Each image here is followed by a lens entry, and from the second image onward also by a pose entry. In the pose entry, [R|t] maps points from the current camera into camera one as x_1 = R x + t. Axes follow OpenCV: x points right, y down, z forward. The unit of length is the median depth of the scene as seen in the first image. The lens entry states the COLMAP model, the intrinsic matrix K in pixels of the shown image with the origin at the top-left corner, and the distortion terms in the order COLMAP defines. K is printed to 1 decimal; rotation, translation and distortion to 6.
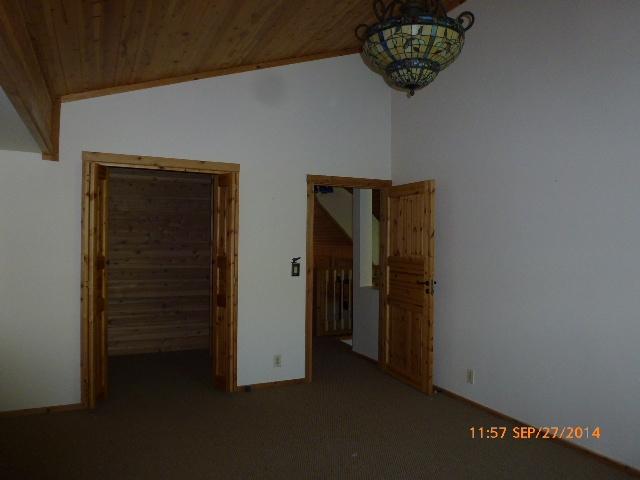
lens RADIAL K [[467.3, 0, 320.0], [0, 467.3, 240.0], [0, 0, 1]] dist [-0.057853, 0.007219]
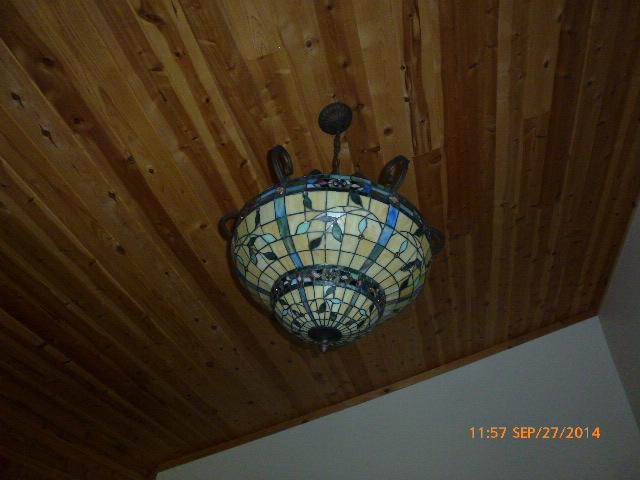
lens RADIAL K [[467.3, 0, 320.0], [0, 467.3, 240.0], [0, 0, 1]] dist [-0.057853, 0.007219]
pose [[0.768941, -0.391528, -0.505406, 0.250610], [-0.050072, 0.751226, -0.658143, -0.059906], [0.637356, 0.531380, 0.558044, 0.386876]]
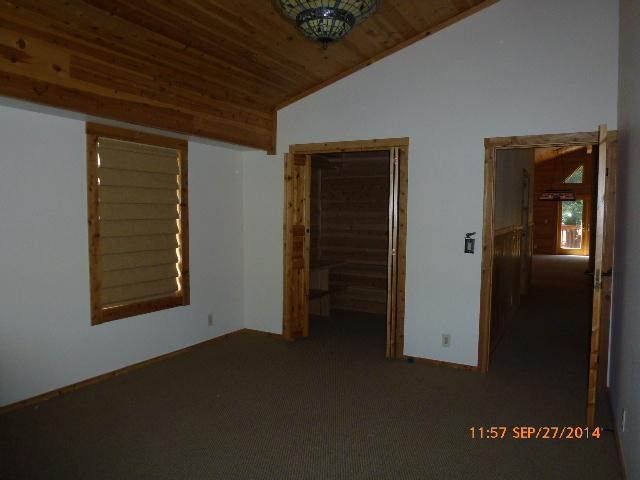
lens RADIAL K [[467.3, 0, 320.0], [0, 467.3, 240.0], [0, 0, 1]] dist [-0.057853, 0.007219]
pose [[0.580732, 0.043765, -0.812918, 0.528650], [-0.004424, 0.998709, 0.050606, 0.007802], [0.814083, -0.025792, 0.580176, 0.248636]]
